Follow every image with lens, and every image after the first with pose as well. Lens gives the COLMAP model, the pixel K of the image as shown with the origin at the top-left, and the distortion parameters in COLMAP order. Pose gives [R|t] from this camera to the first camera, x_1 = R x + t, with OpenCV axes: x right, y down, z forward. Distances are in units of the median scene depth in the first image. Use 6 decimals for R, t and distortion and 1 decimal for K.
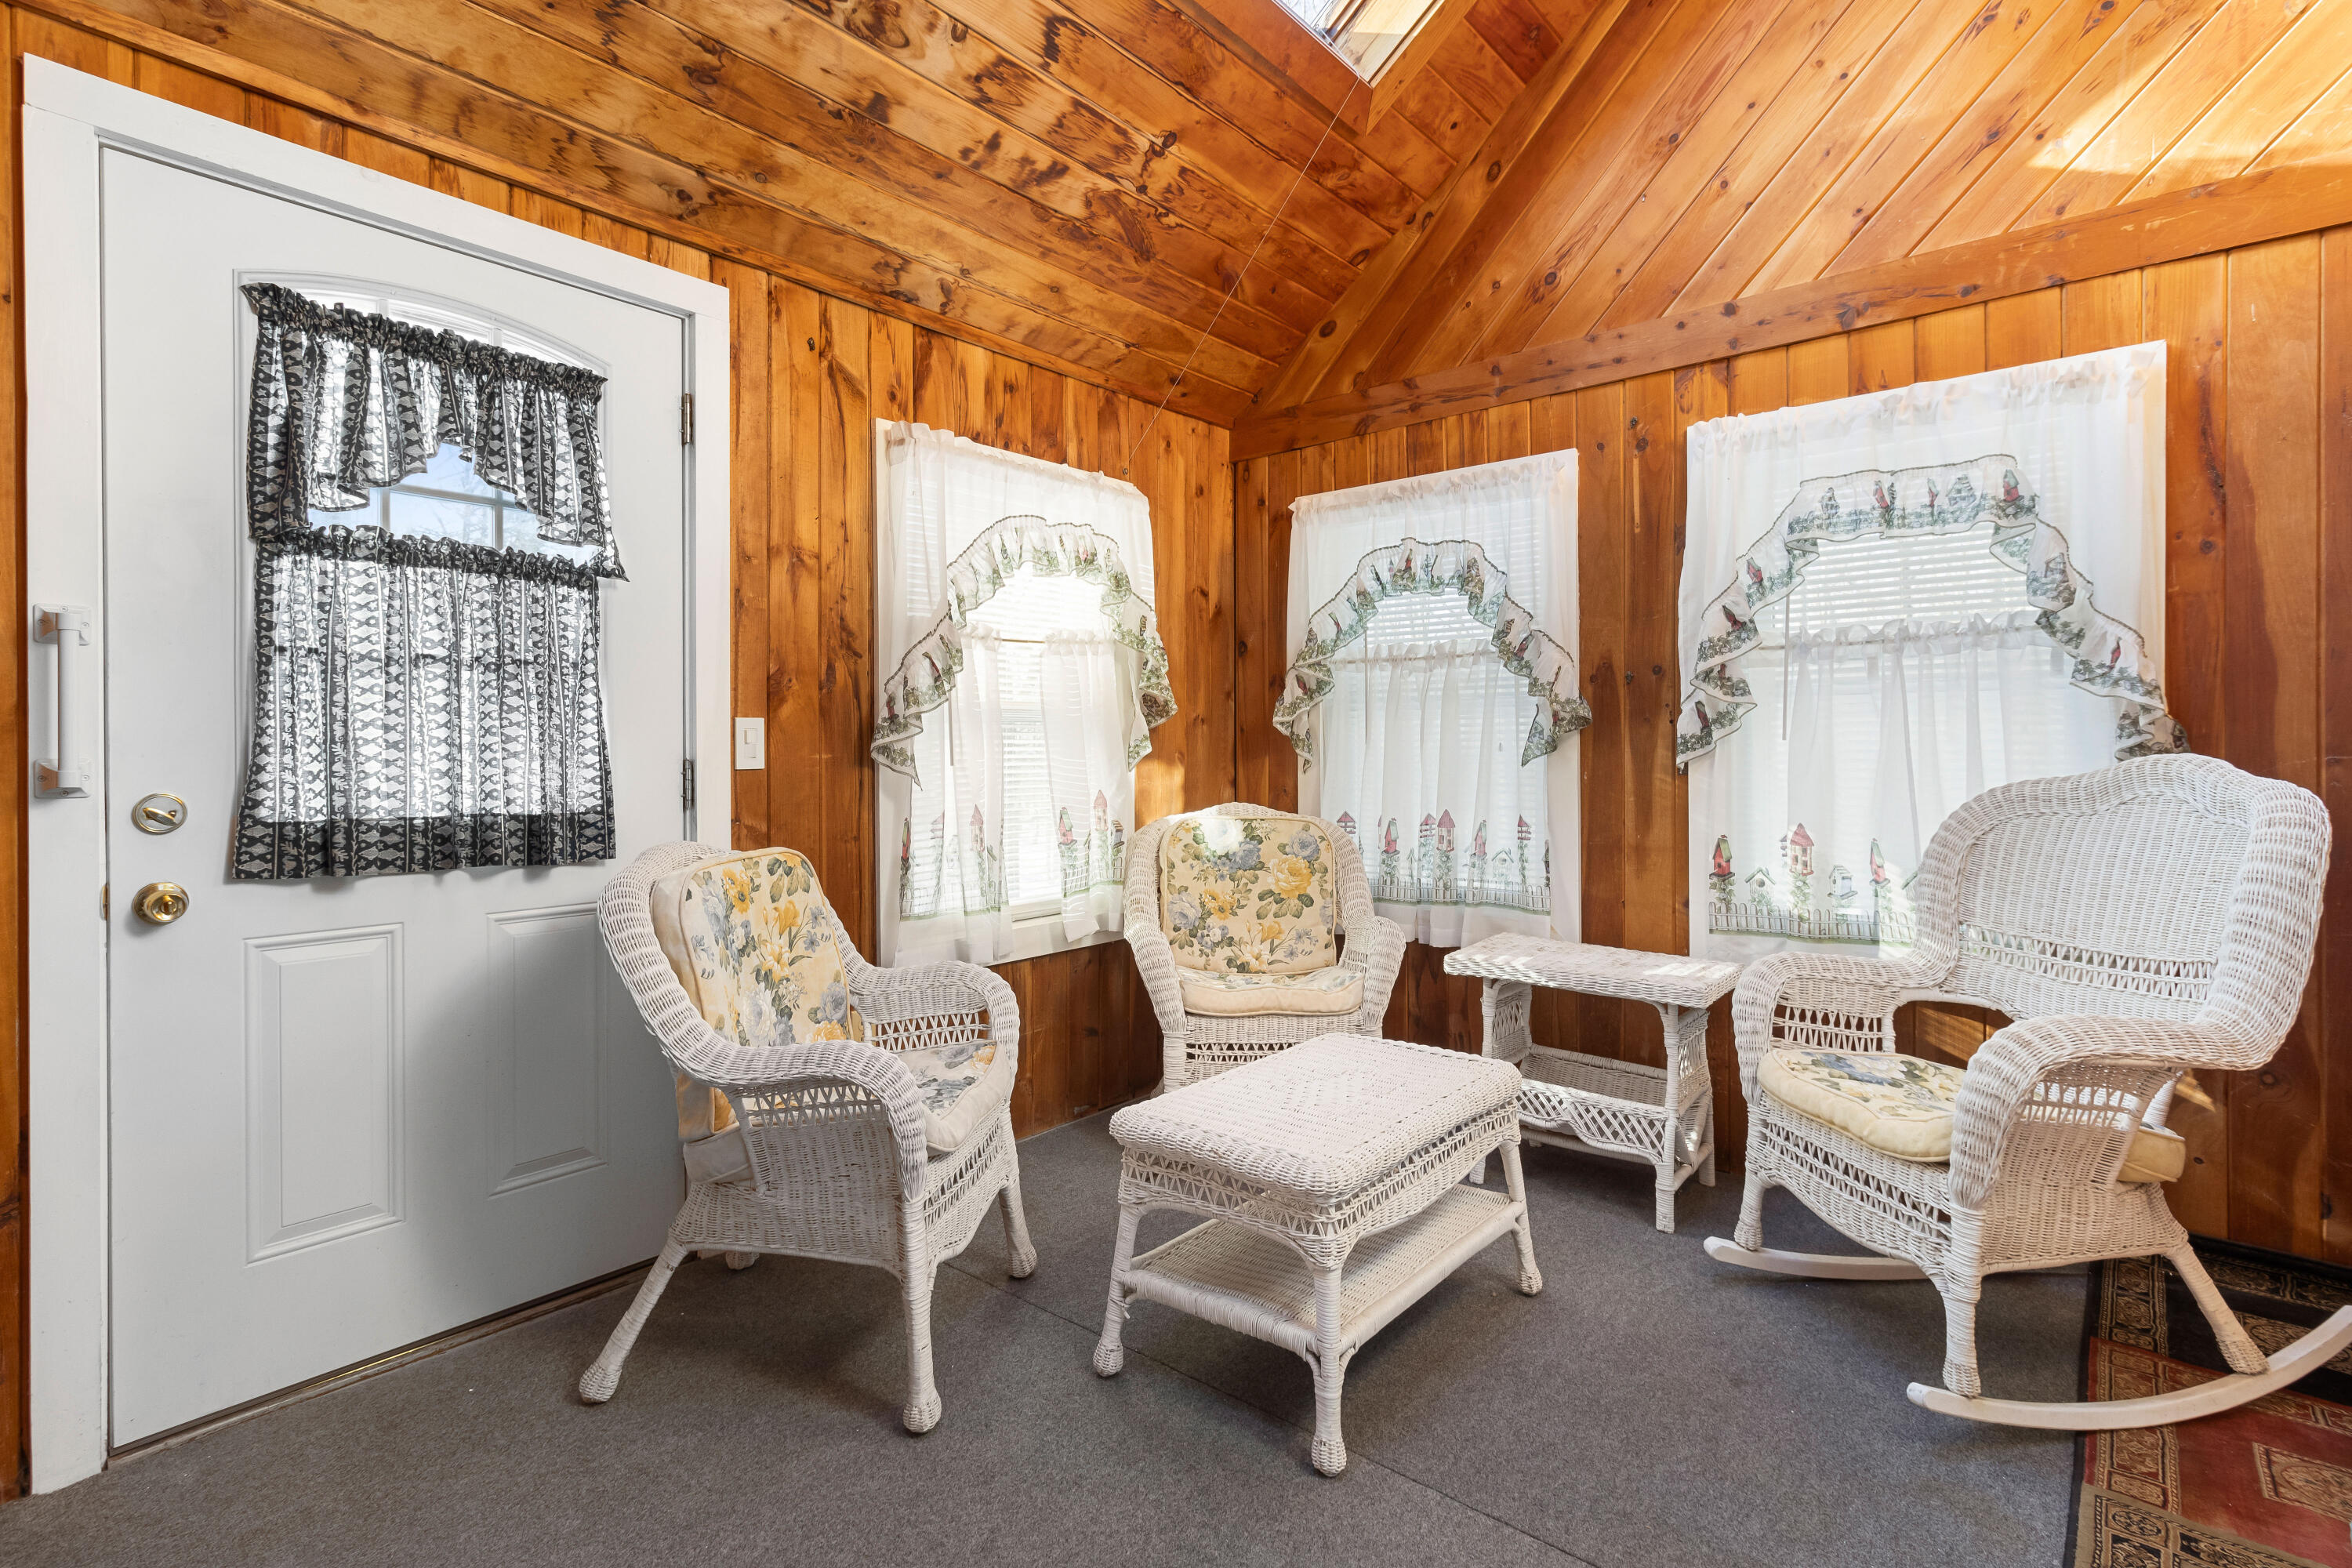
lens RADIAL K [[1088.4, 0, 1189.0], [0, 1088.4, 766.6], [0, 0, 1]] dist [0.003248, -0.000450]
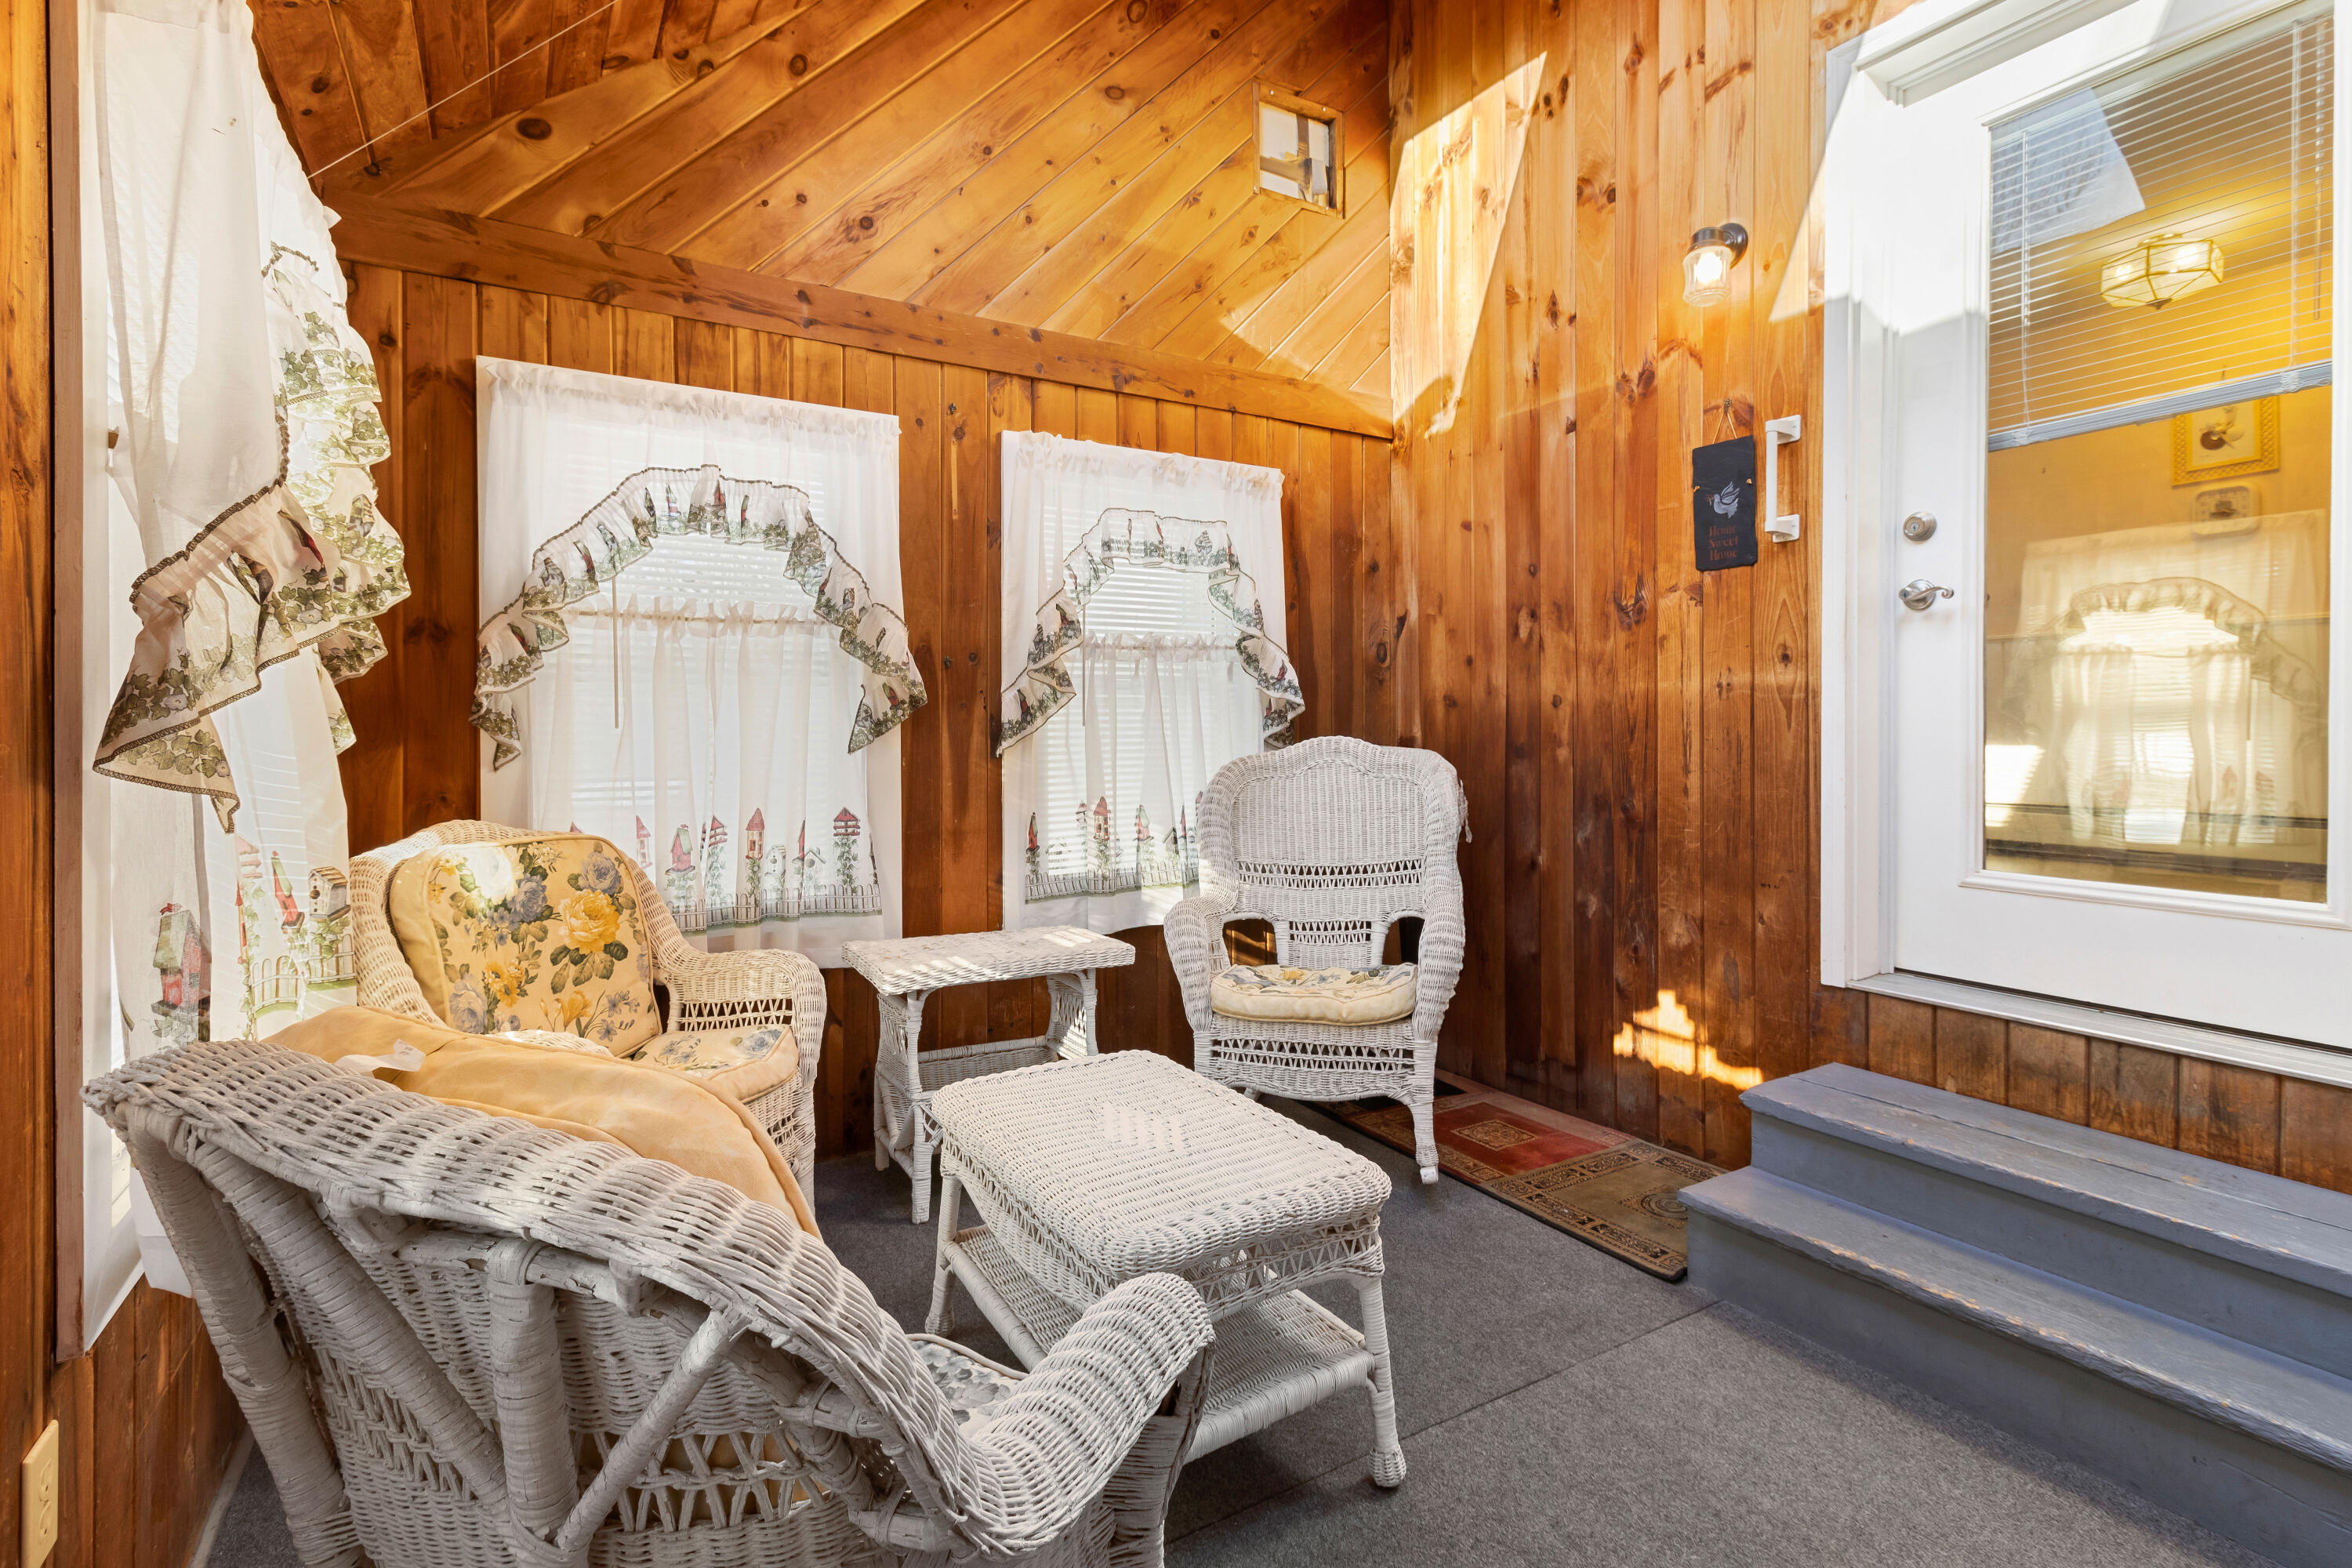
lens RADIAL K [[1097.0, 0, 1169.4], [0, 1097.0, 741.1], [0, 0, 1]] dist [0.001098, -0.000166]
pose [[0.348203, -0.007147, 0.937392, -0.466300], [0.016591, 0.999861, 0.001460, -0.007665], [-0.937272, 0.015044, 0.348273, 0.458062]]
